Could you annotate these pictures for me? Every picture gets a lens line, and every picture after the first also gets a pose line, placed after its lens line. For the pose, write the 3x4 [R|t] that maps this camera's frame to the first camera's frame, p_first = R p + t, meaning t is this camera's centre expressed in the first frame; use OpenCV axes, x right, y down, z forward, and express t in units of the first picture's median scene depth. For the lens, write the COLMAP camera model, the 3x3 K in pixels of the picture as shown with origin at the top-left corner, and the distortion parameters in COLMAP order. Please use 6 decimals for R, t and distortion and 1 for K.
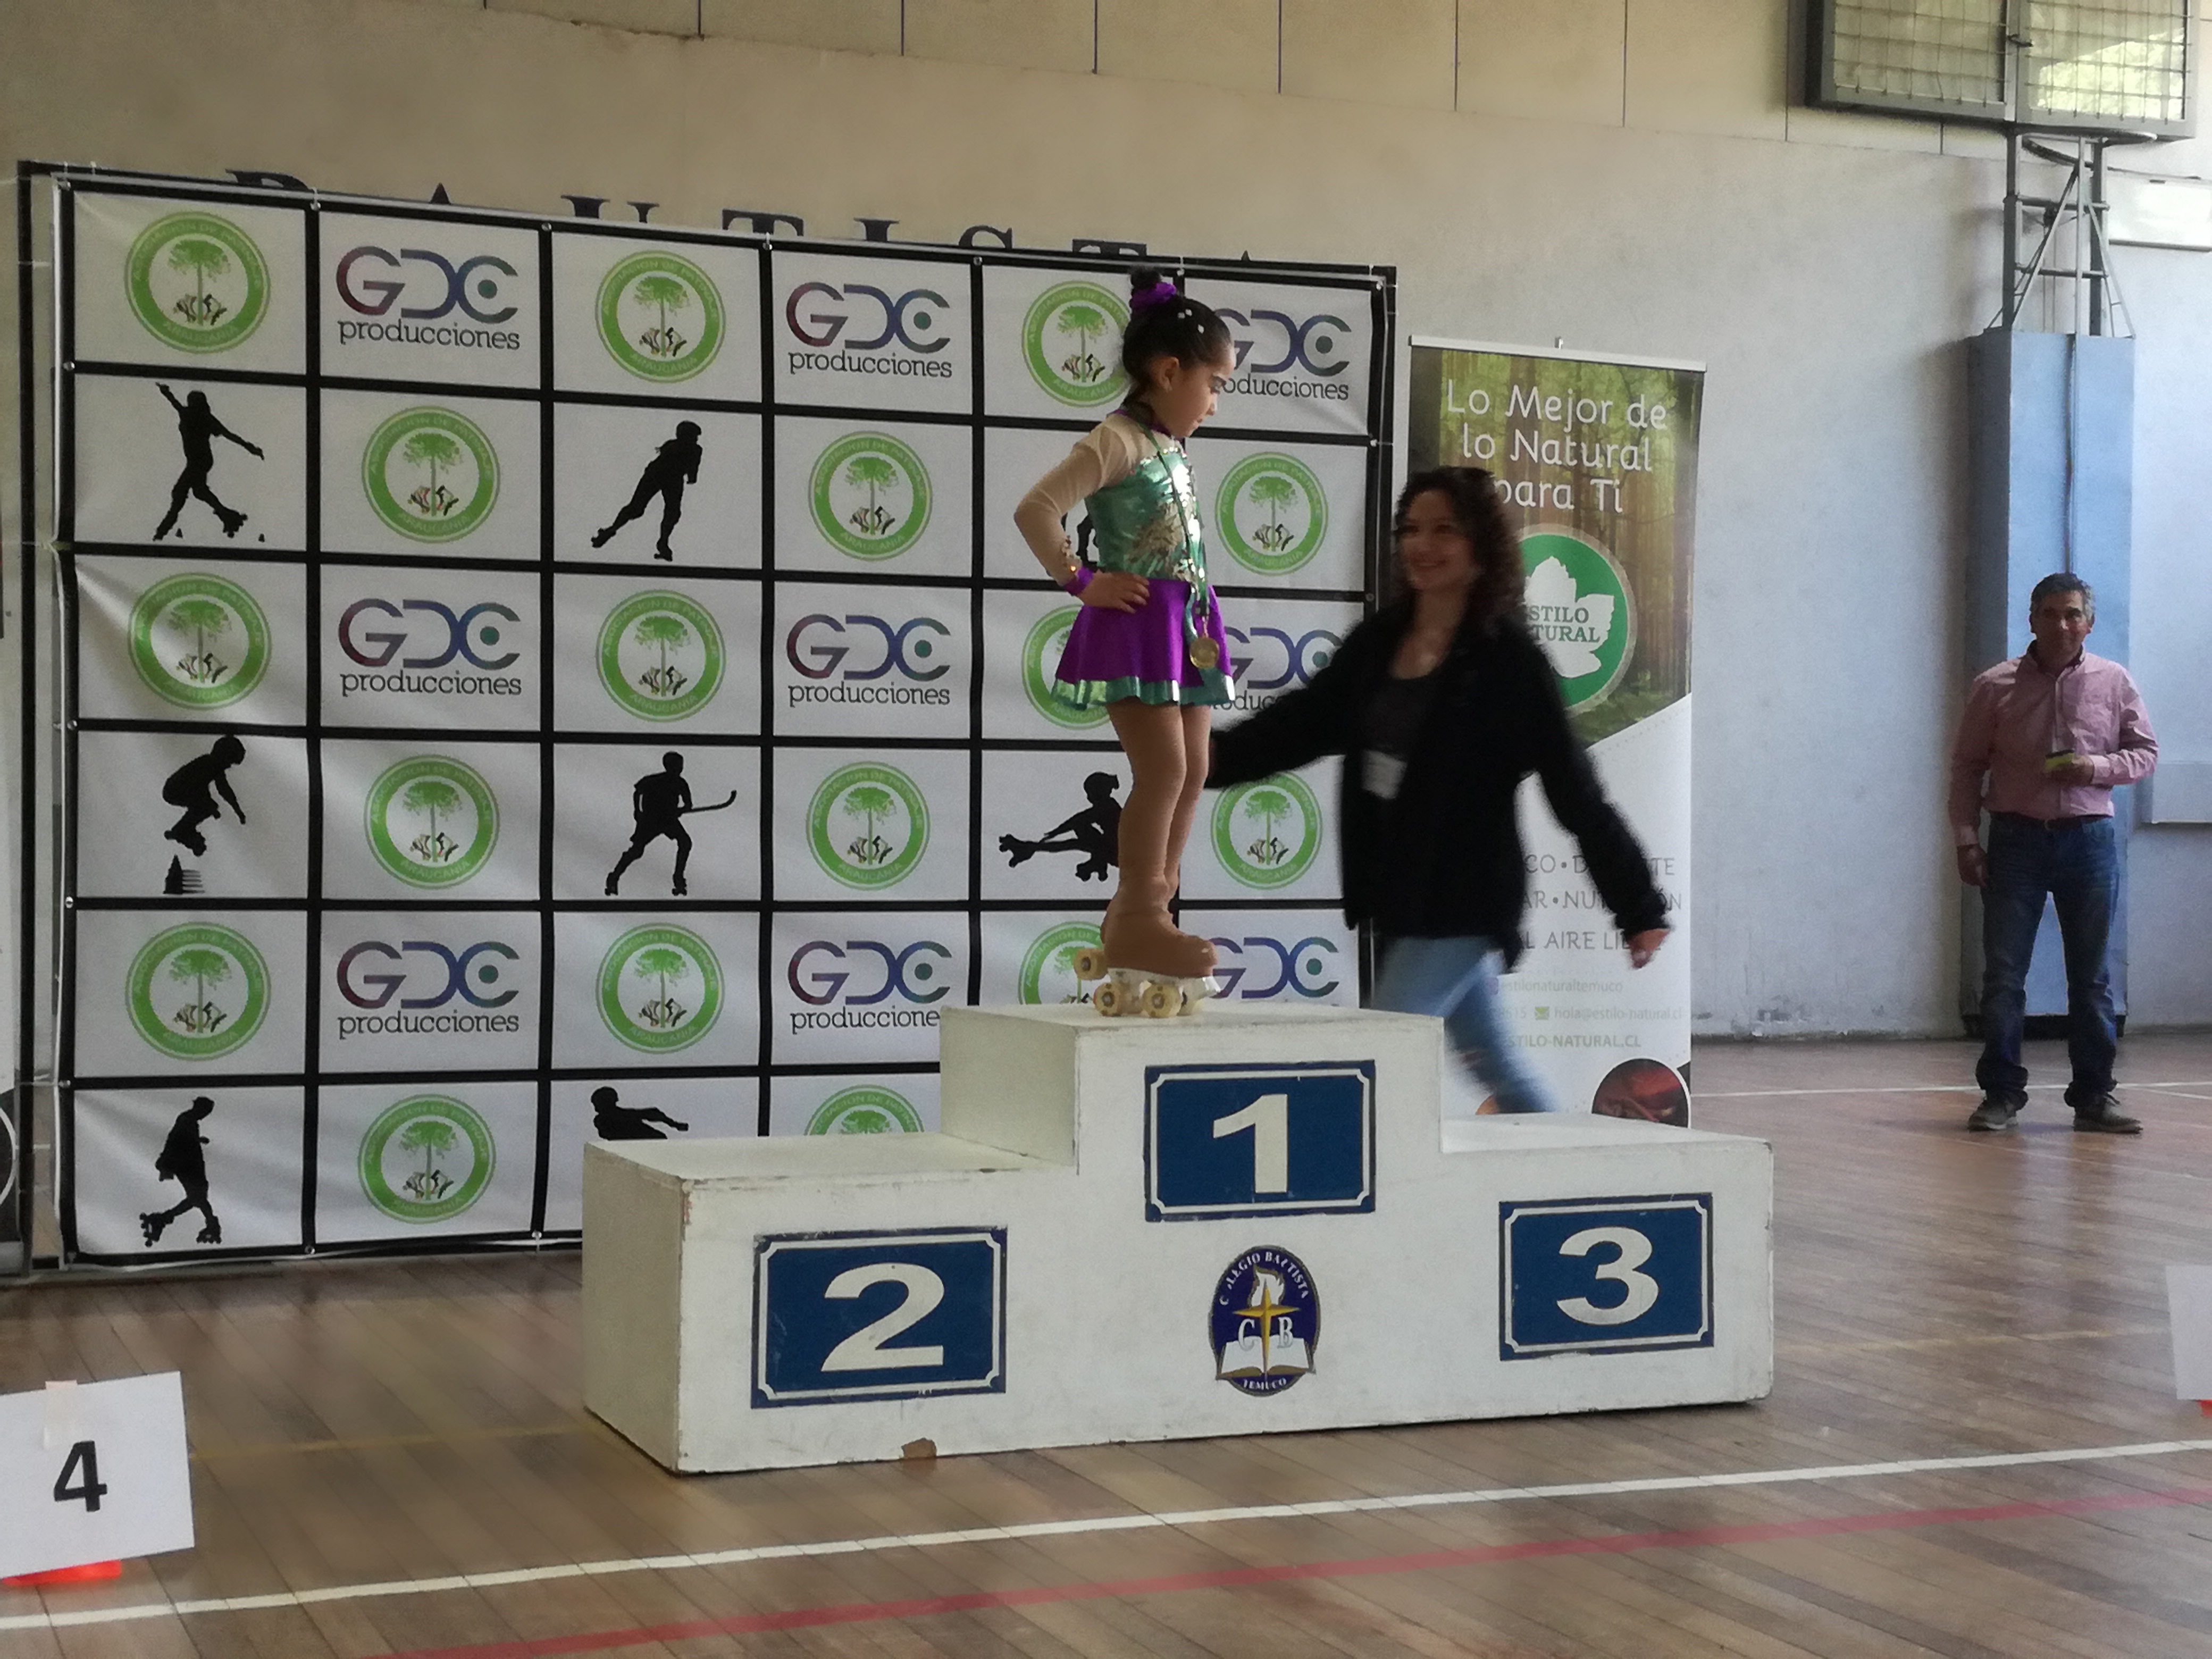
lens RADIAL K [[3221.2, 0, 1062.0], [0, 3221.2, 850.4], [0, 0, 1]] dist [0.037388, 0.000000]
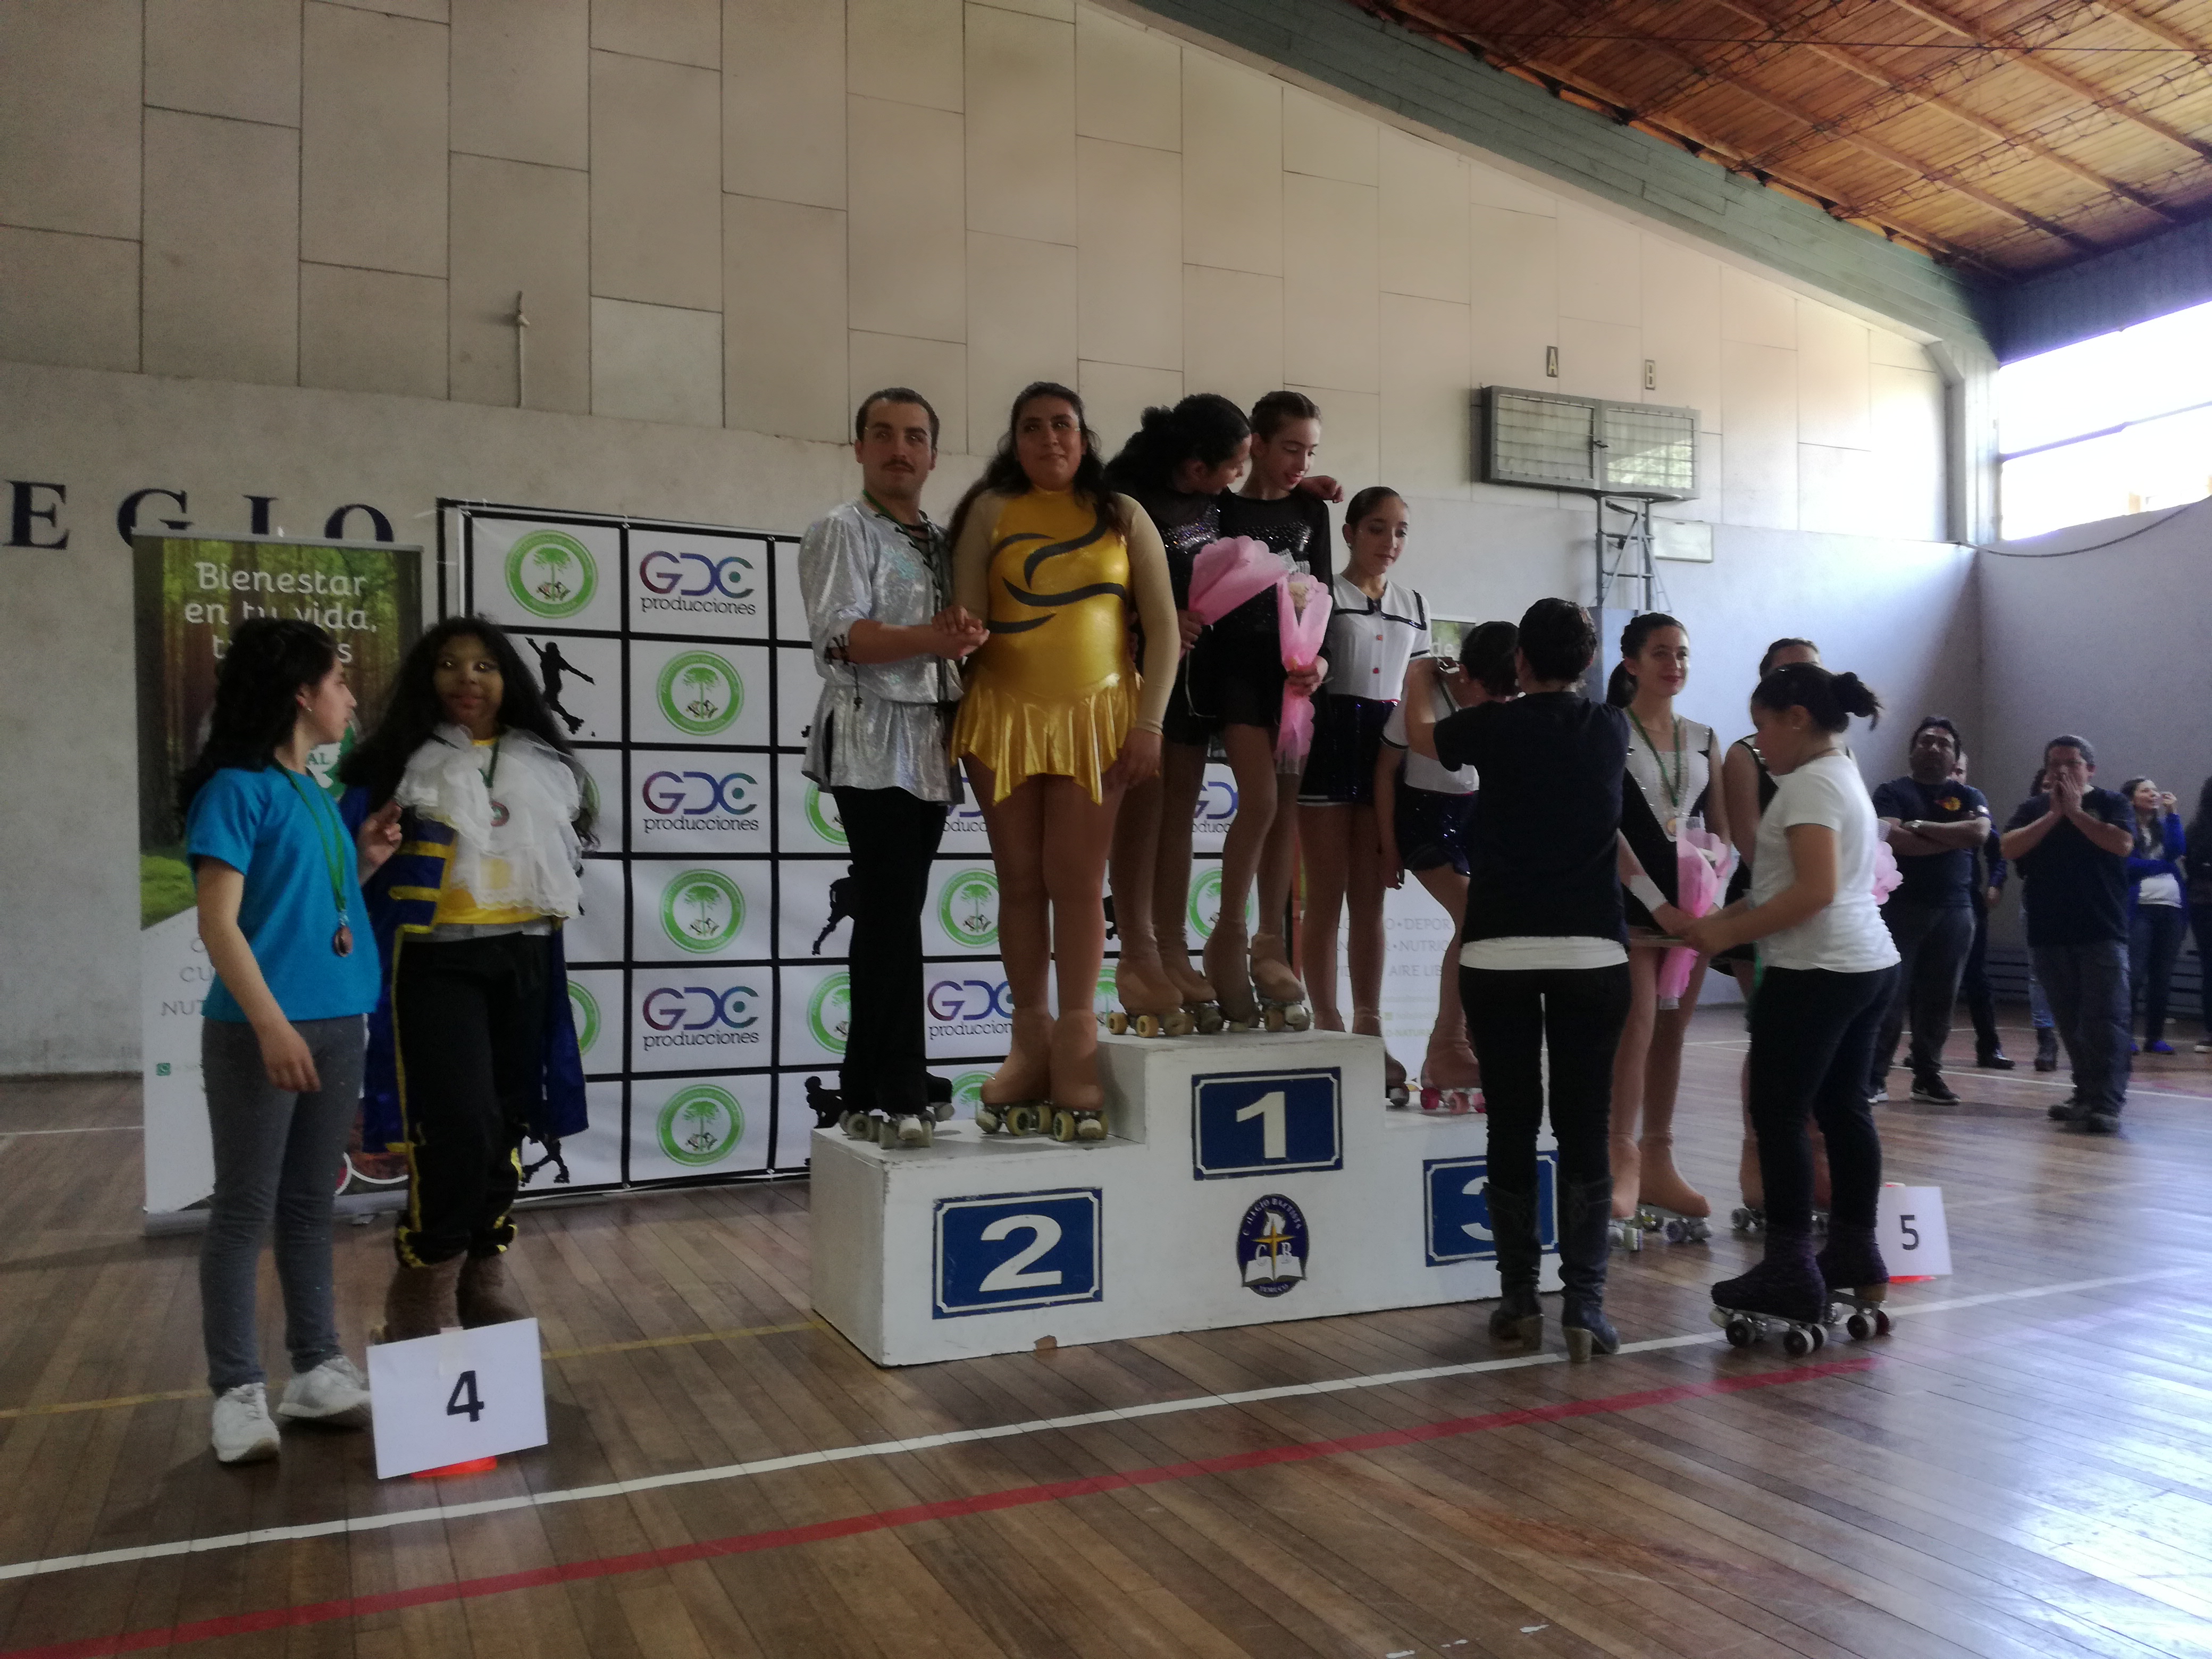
lens RADIAL K [[1762.6, 0, 1079.3], [0, 1762.6, 847.0], [0, 0, 1]] dist [0.041349, -0.076682]
pose [[0.999595, -0.014661, 0.024386, -0.031393], [0.015491, 0.999296, -0.034163, -0.008158], [-0.023868, 0.034527, 0.999119, 0.129764]]
